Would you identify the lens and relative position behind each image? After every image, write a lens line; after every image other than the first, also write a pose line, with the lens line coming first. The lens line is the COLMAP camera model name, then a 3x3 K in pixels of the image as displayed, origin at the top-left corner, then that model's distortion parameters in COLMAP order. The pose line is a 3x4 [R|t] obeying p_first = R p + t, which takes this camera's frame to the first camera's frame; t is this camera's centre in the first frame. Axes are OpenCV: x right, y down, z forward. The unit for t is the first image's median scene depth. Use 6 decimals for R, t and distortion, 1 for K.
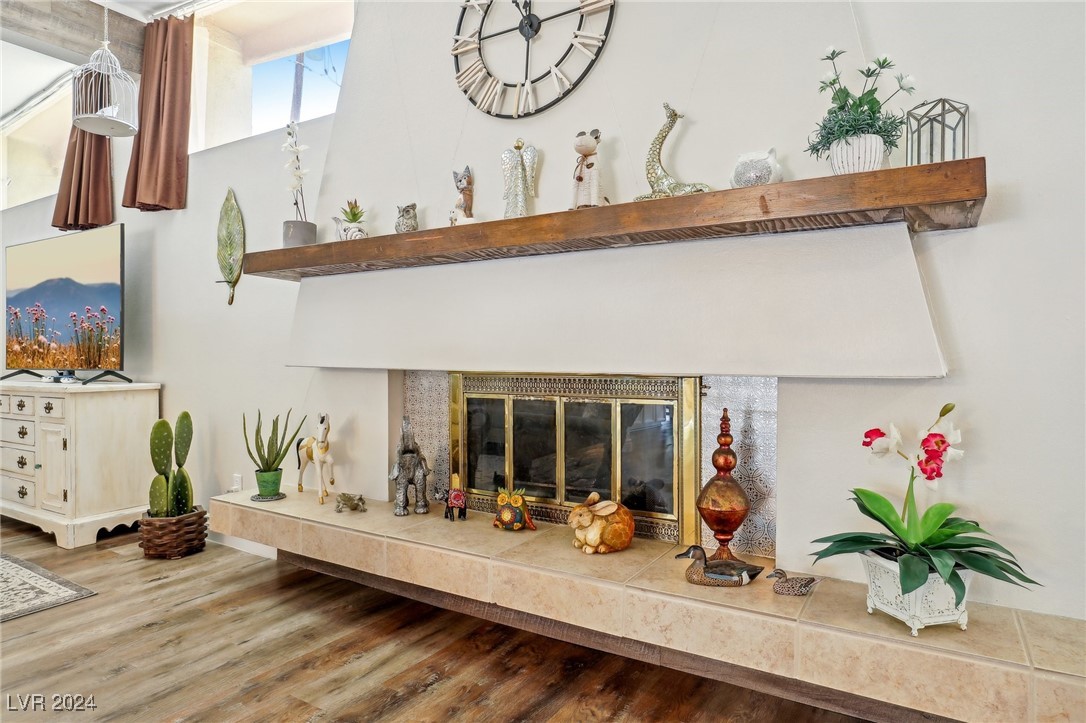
lens RADIAL K [[649.4, 0, 546.0], [0, 649.4, 355.2], [0, 0, 1]] dist [-0.012133, -0.000073]
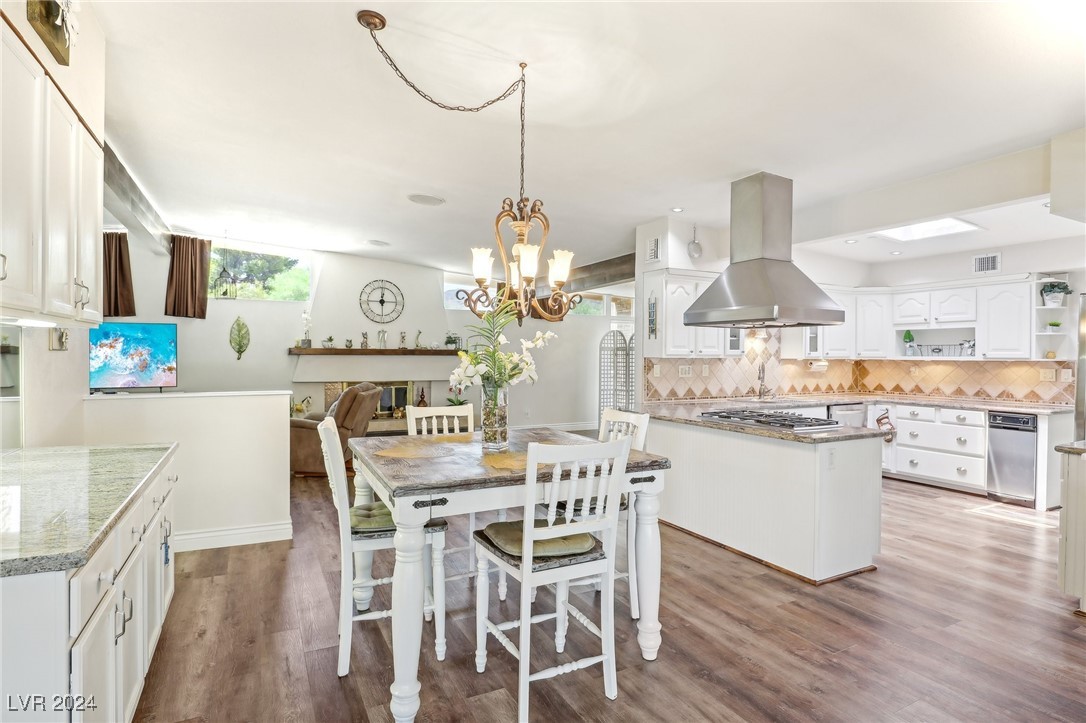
lens RADIAL K [[569.7, 0, 543.0], [0, 569.7, 361.5], [0, 0, 1]] dist [-0.039551, -0.000242]
pose [[0.513285, -0.006847, 0.858191, -2.429532], [-0.006424, 0.999910, 0.011820, -0.141235], [-0.858194, -0.011580, 0.513195, -1.675759]]
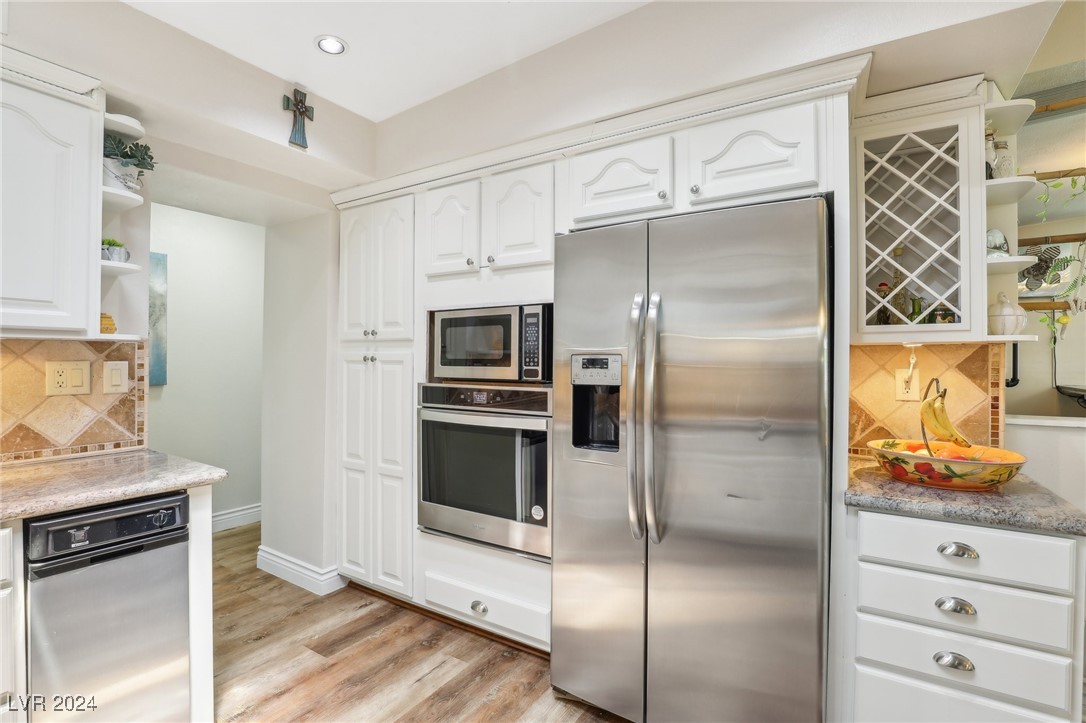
lens RADIAL K [[519.8, 0, 545.6], [0, 519.8, 358.8], [0, 0, 1]] dist [-0.028124, 0.000570]
pose [[-0.999966, -0.008008, 0.002163, -0.300831], [-0.008006, 0.999967, 0.001144, -0.110375], [-0.002172, 0.001127, -0.999997, -1.532736]]
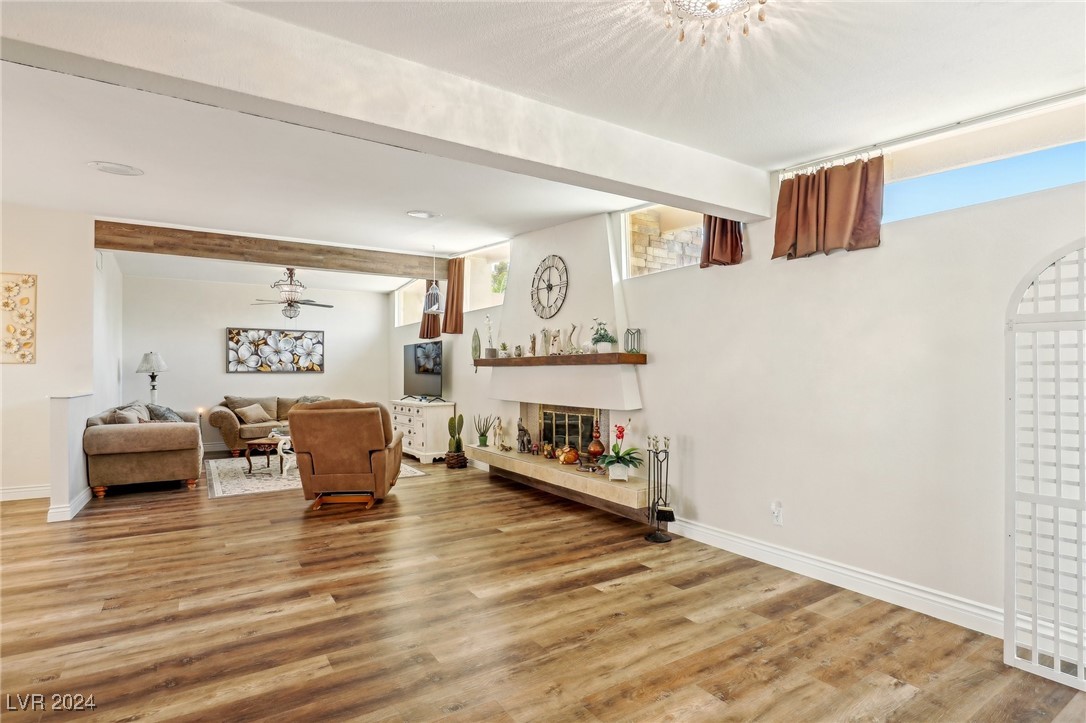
lens RADIAL K [[548.9, 0, 541.5], [0, 548.9, 365.2], [0, 0, 1]] dist [-0.025347, -0.000271]
pose [[0.906220, -0.008512, -0.422721, 0.888130], [0.002567, 0.999890, -0.014629, -0.102165], [0.422799, 0.012172, 0.906142, -1.145295]]
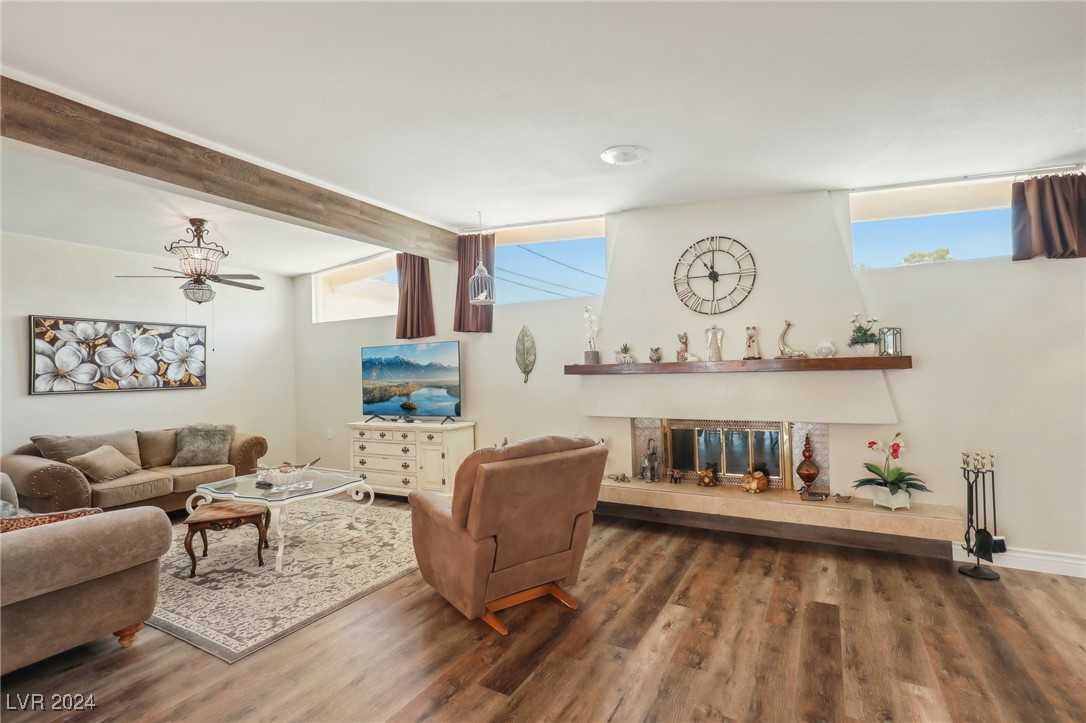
lens RADIAL K [[502.5, 0, 543.0], [0, 502.5, 361.5], [0, 0, 1]] dist [-0.001487, 0.000513]
pose [[0.998557, -0.023888, 0.048089, -0.670594], [0.024855, 0.999499, -0.019603, -0.149529], [-0.047596, 0.020770, 0.998651, -0.740233]]
